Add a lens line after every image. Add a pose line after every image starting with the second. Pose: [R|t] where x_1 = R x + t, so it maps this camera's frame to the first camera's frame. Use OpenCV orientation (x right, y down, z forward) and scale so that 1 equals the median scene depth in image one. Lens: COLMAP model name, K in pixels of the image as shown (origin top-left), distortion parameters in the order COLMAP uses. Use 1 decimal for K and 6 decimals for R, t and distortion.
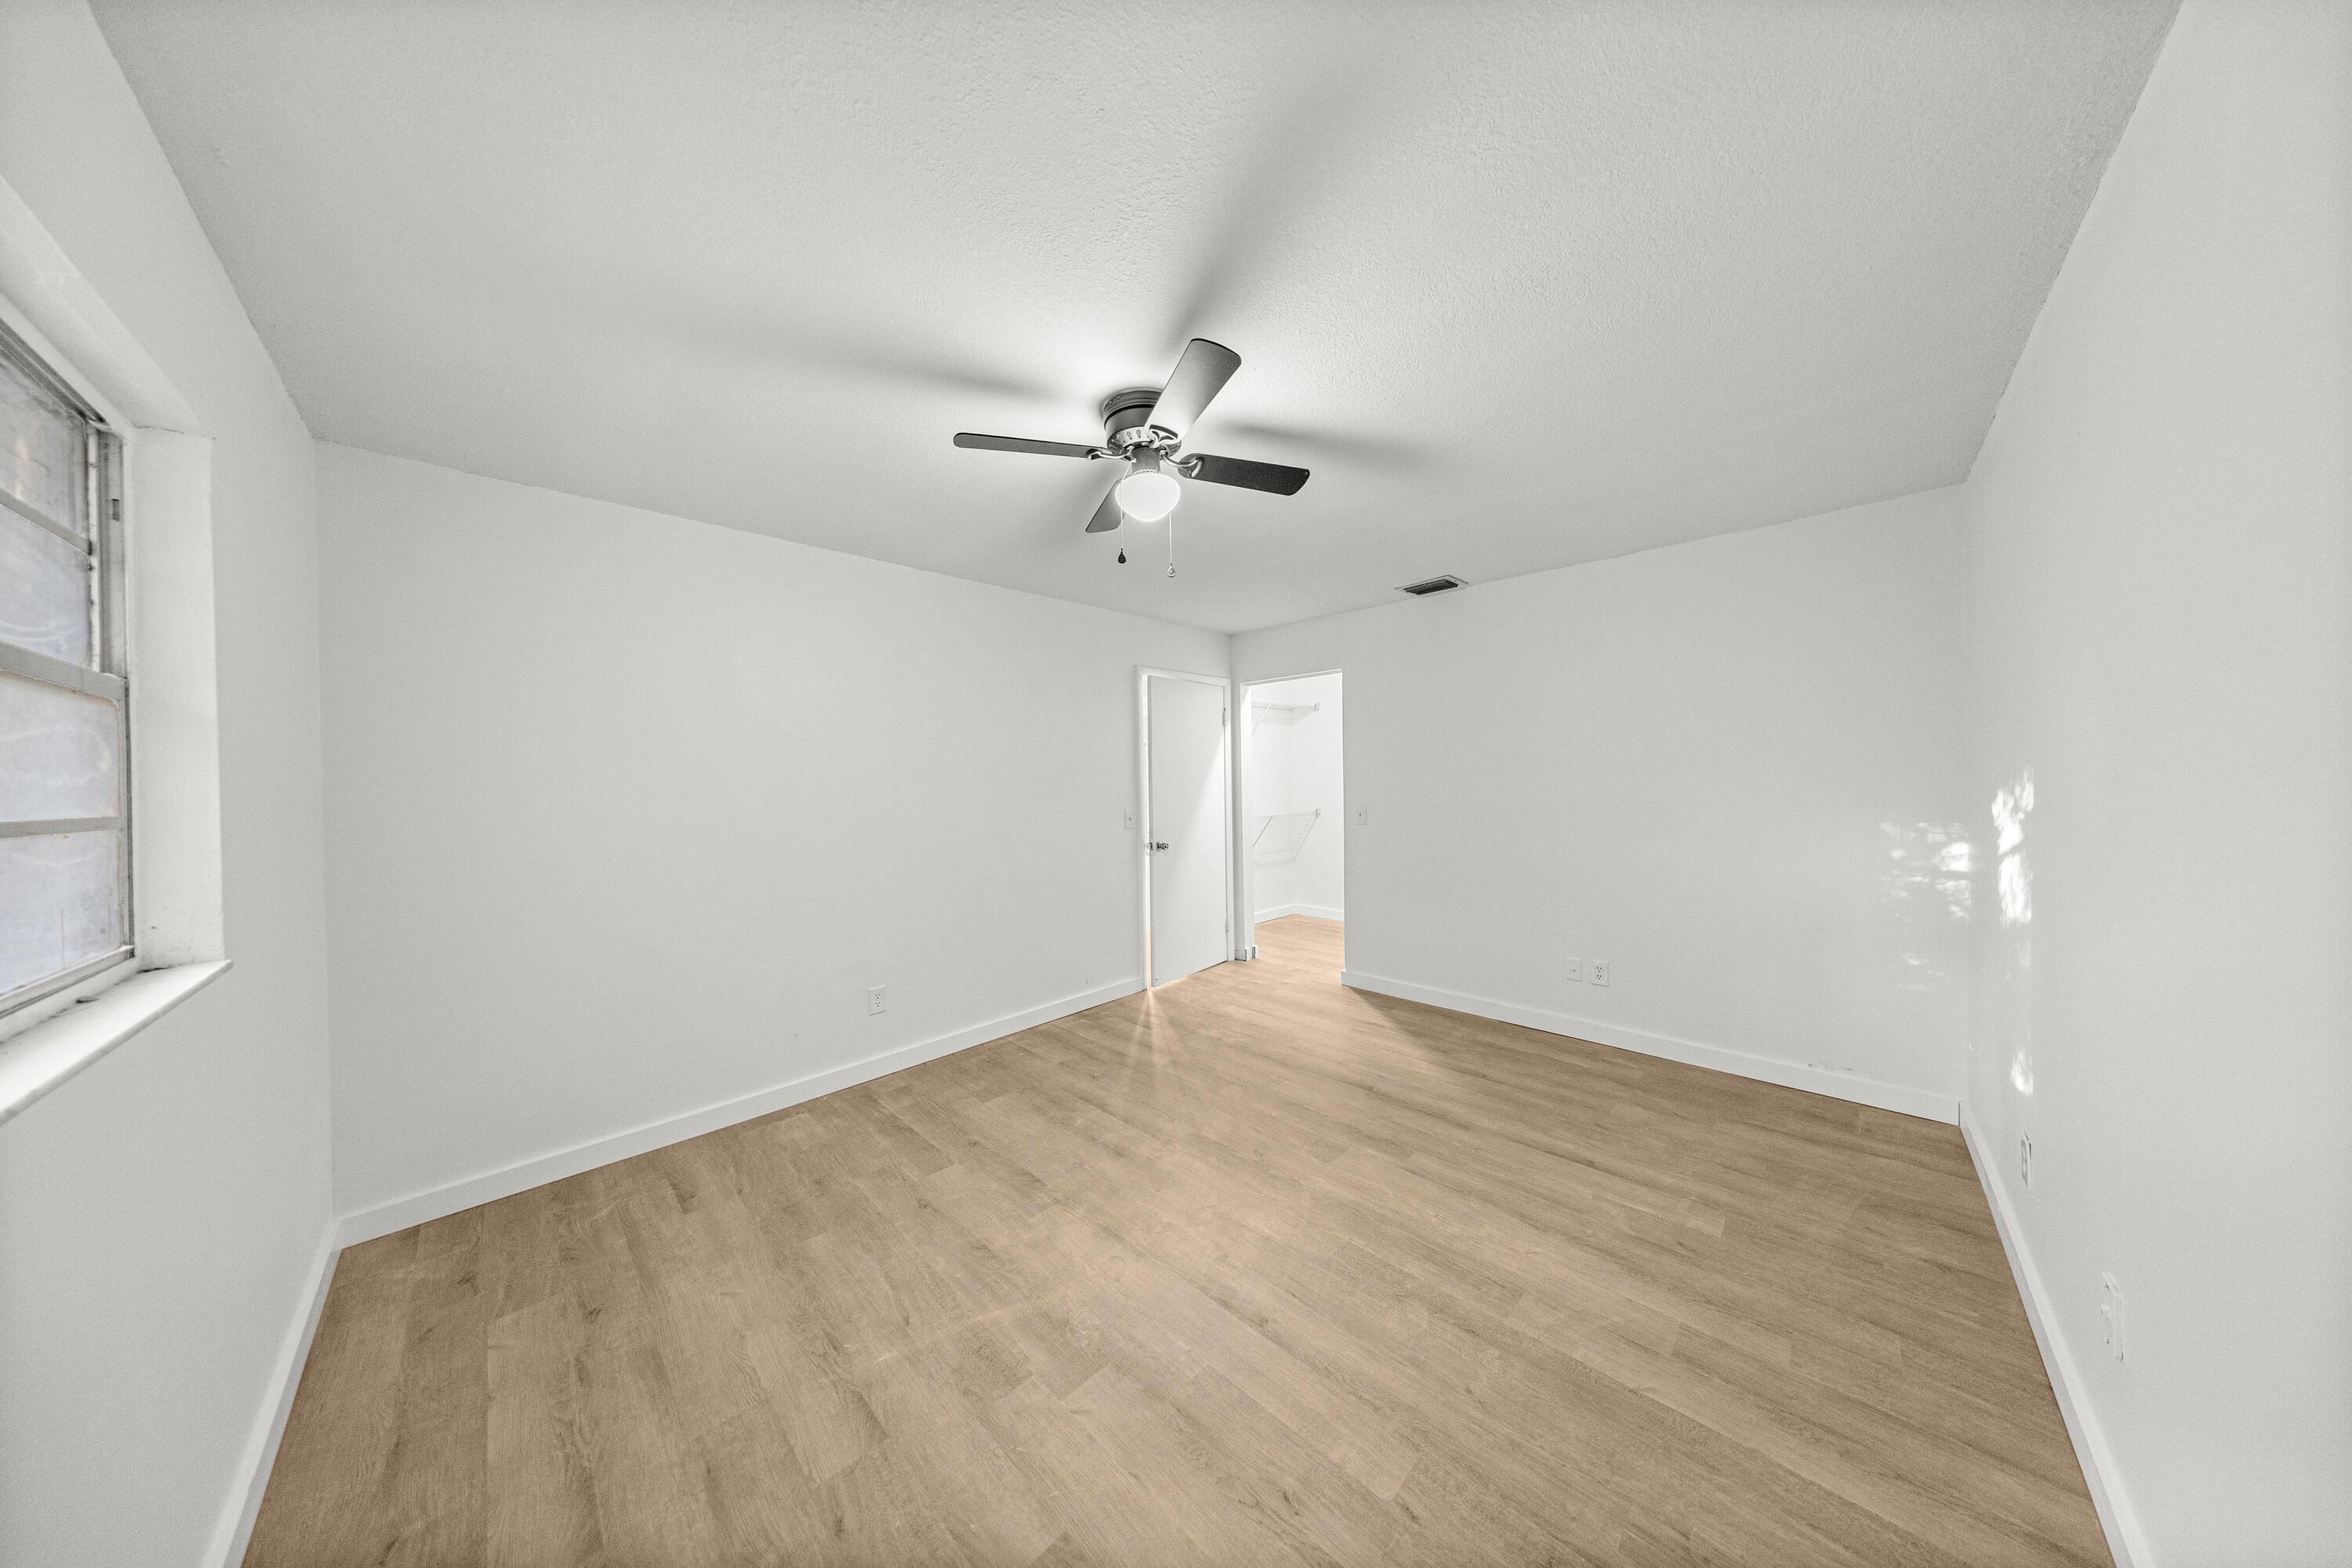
lens RADIAL K [[693.2, 0, 1178.1], [0, 693.2, 781.9], [0, 0, 1]] dist [0.000236, -0.000038]
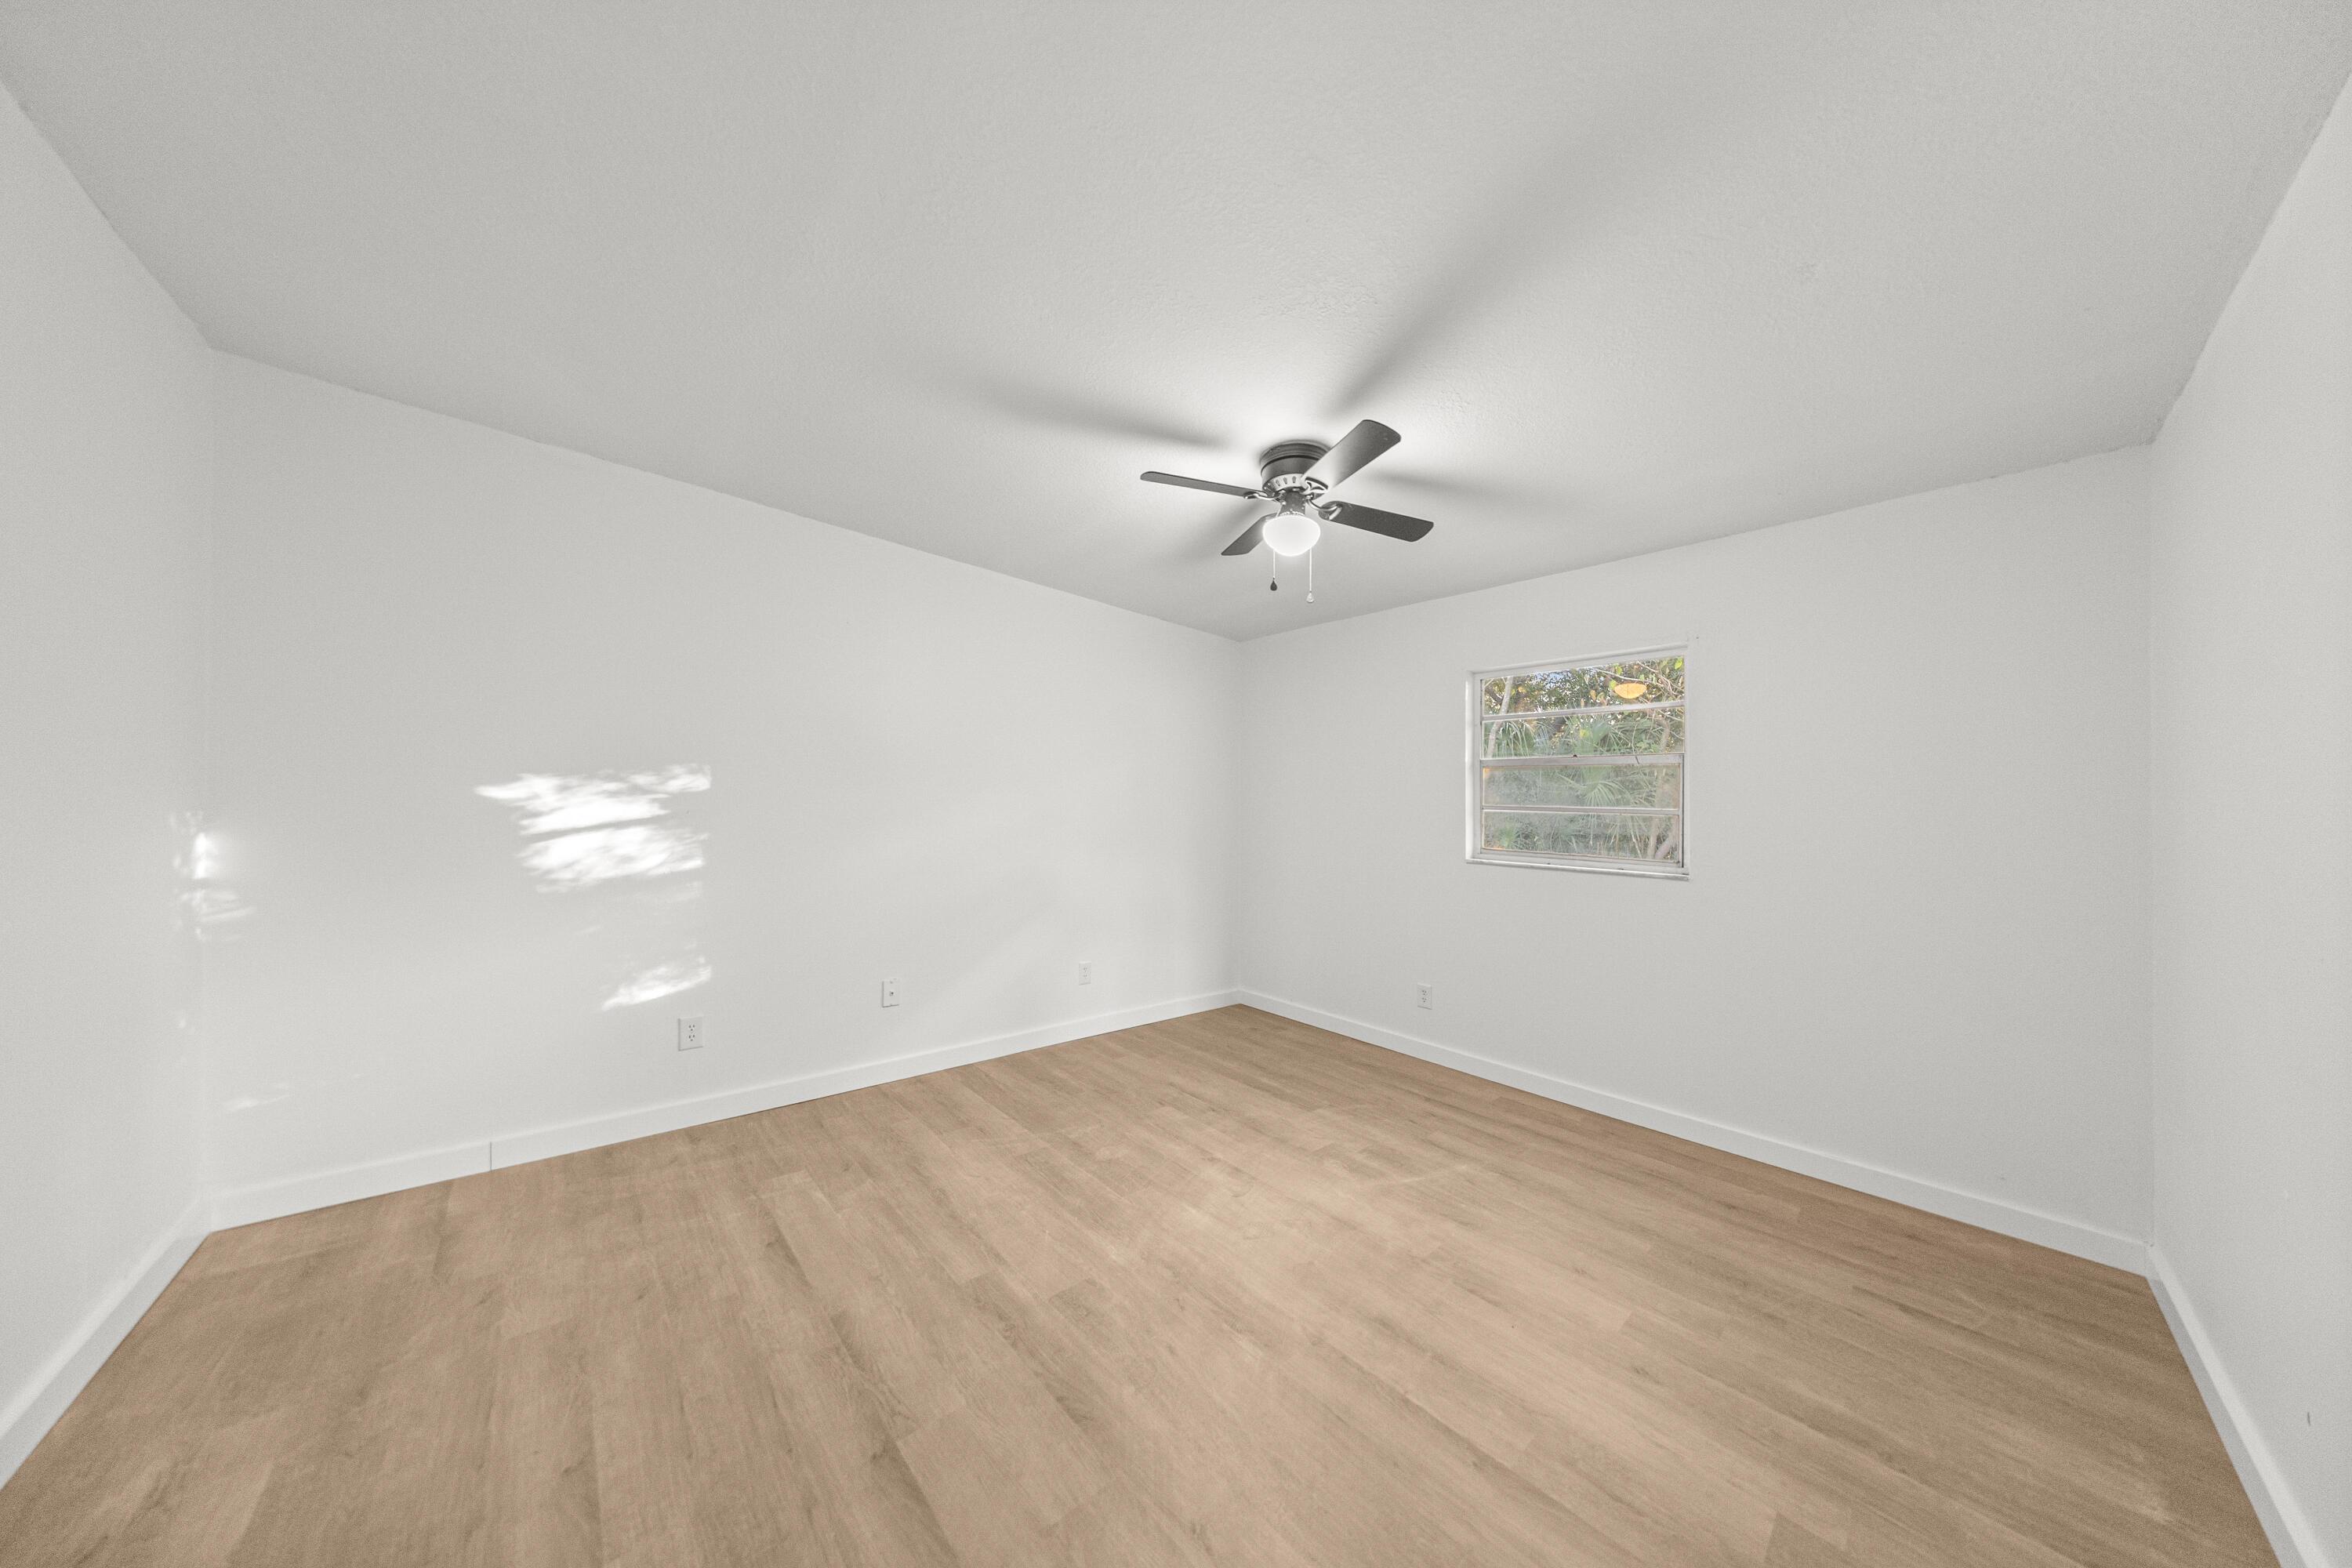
lens RADIAL K [[693.2, 0, 1178.1], [0, 693.2, 781.9], [0, 0, 1]] dist [0.000236, -0.000038]
pose [[-0.998553, -0.016468, 0.051190, 0.112500], [-0.018807, 0.998785, -0.045552, 0.053161], [-0.050378, -0.046448, -0.997650, 2.135169]]
